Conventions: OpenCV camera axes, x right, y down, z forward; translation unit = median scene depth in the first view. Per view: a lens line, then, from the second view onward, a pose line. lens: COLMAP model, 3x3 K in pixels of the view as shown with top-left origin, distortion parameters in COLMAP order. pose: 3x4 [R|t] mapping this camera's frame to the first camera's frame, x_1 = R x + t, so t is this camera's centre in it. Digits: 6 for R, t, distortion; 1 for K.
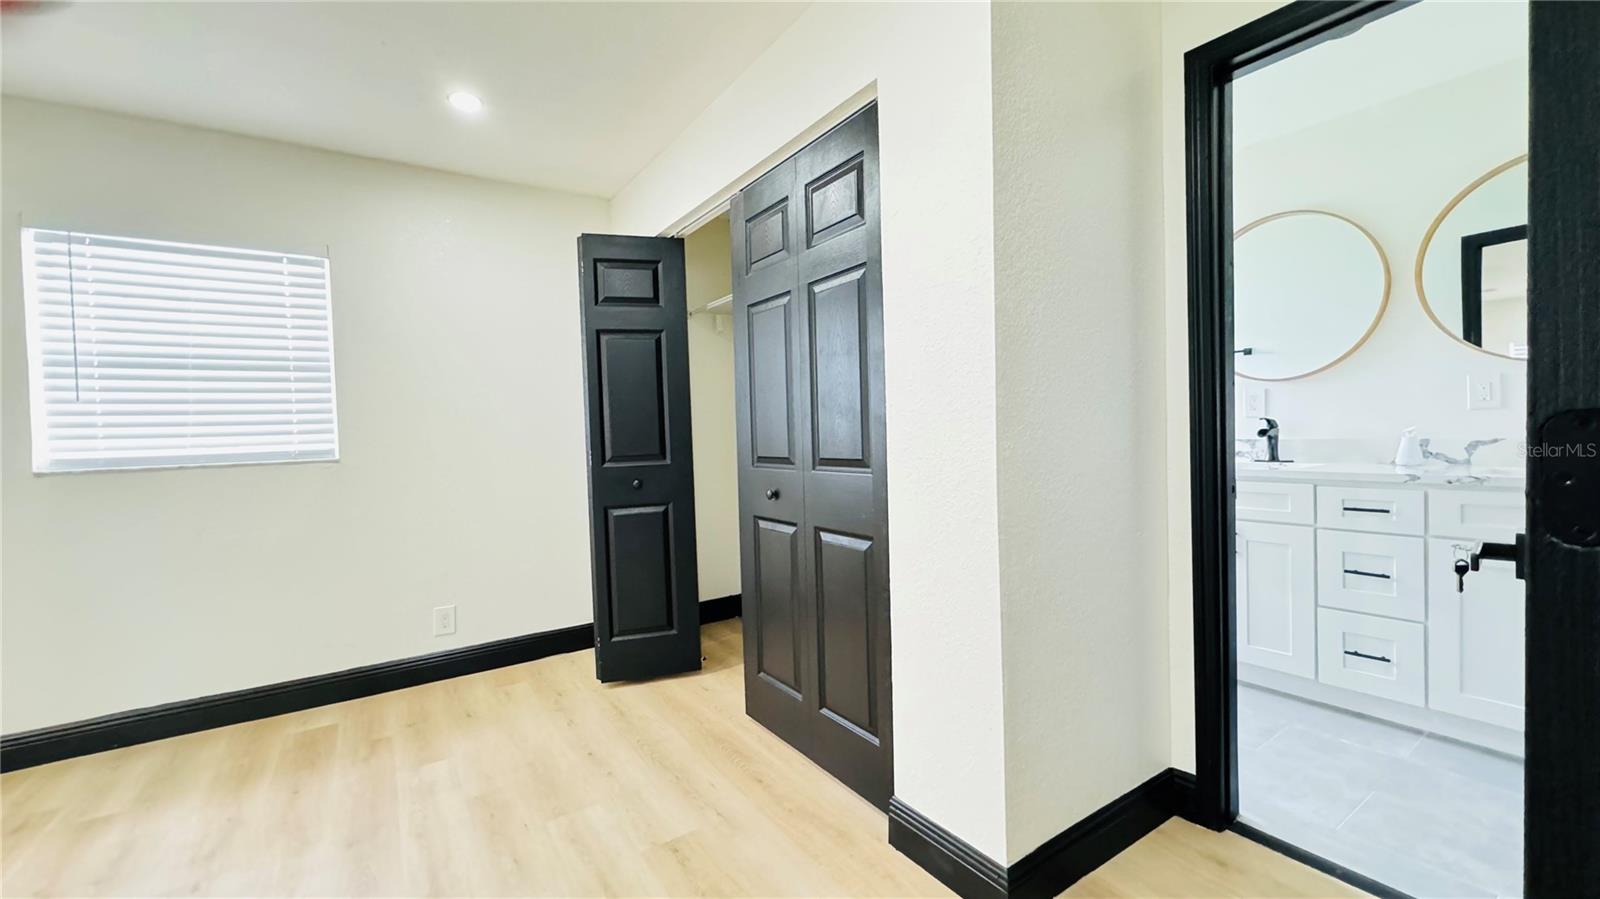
lens RADIAL K [[639.1, 0, 796.2], [0, 639.1, 448.2], [0, 0, 1]] dist [-0.001489, 0.000214]
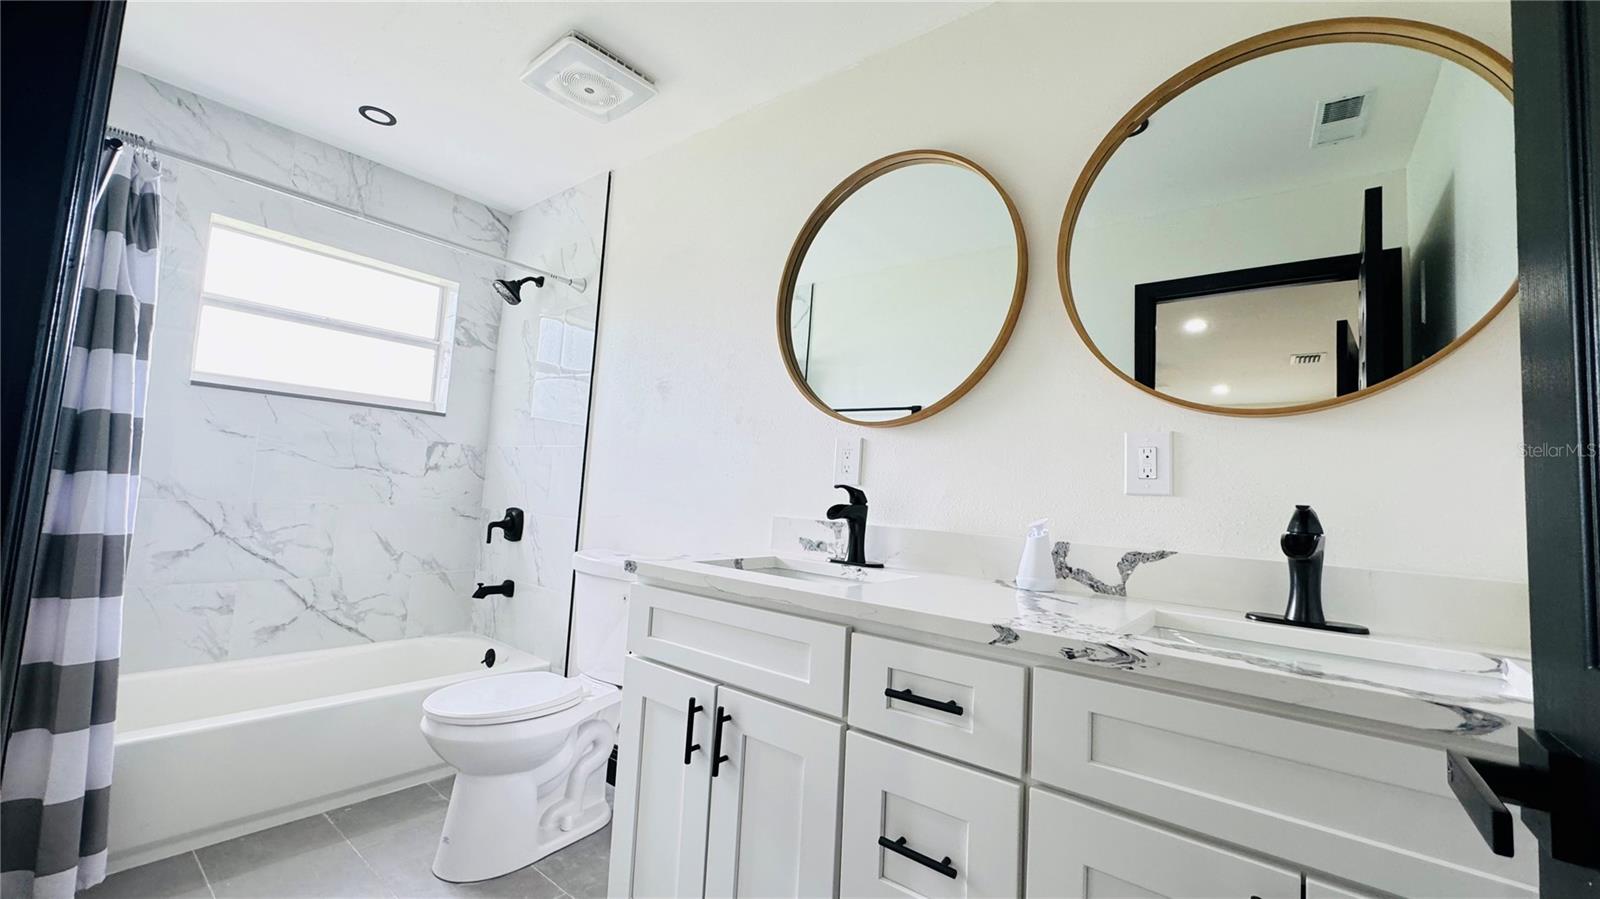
lens RADIAL K [[639.1, 0, 796.2], [0, 639.1, 448.2], [0, 0, 1]] dist [-0.001489, 0.000214]
pose [[0.950511, 0.107685, 0.291434, 0.629241], [-0.078137, 0.990719, -0.111226, -0.016446], [-0.300706, 0.082949, 0.950103, 0.567743]]
